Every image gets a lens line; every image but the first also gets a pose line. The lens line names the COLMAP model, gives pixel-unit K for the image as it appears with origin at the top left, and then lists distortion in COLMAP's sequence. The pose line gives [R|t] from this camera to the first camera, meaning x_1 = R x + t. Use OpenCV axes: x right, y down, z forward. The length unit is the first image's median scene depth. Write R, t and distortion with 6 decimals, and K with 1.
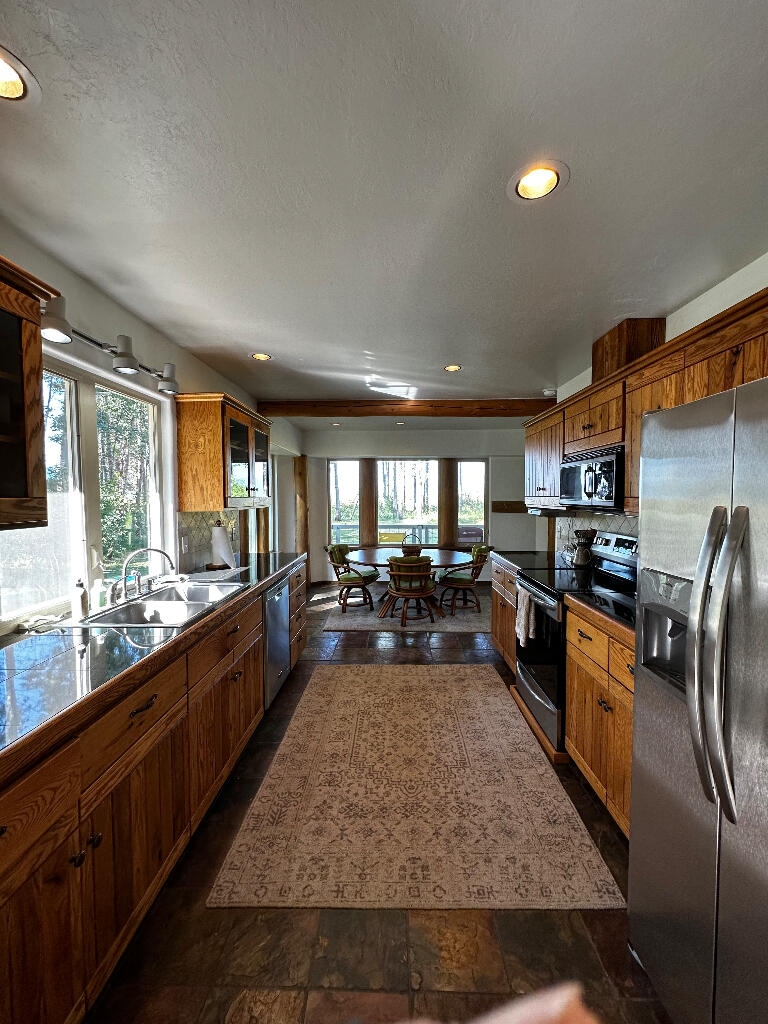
lens RADIAL K [[408.4, 0, 384.0], [0, 408.4, 512.0], [0, 0, 1]] dist [-0.000588, -0.000062]
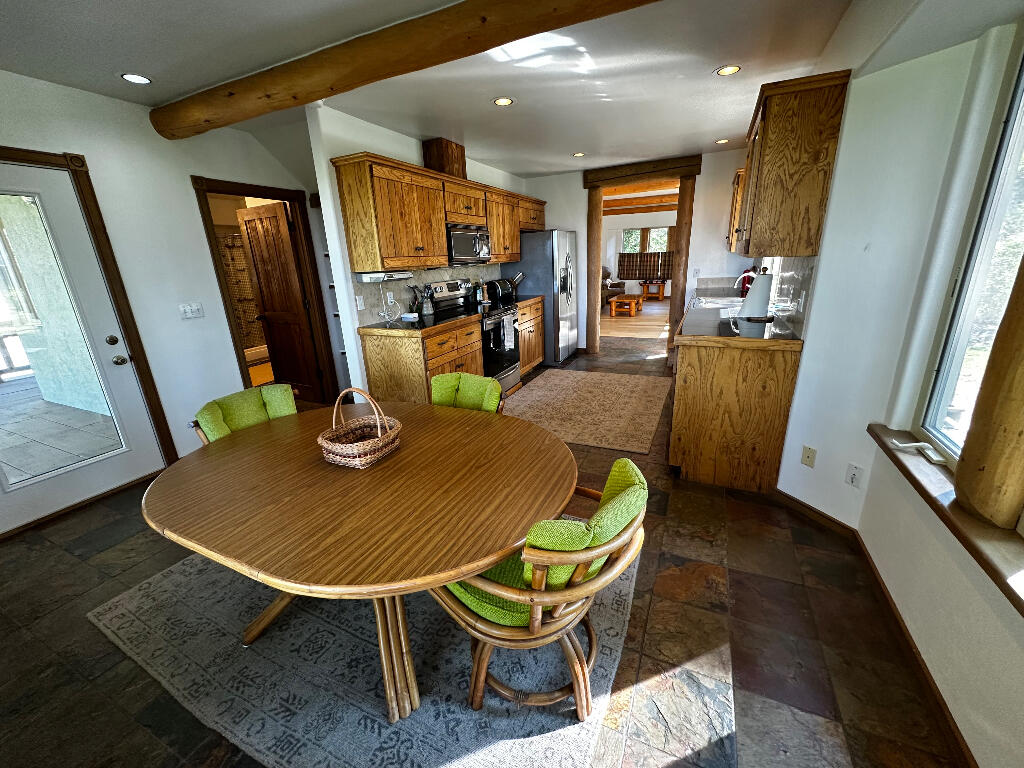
lens RADIAL K [[408.4, 0, 512.0], [0, 408.4, 384.0], [0, 0, 1]] dist [-0.000588, -0.000062]
pose [[-0.915130, -0.080933, 0.394951, -0.279124], [0.060599, 0.940899, 0.333221, -0.074386], [-0.398578, 0.328874, -0.856141, 2.166681]]
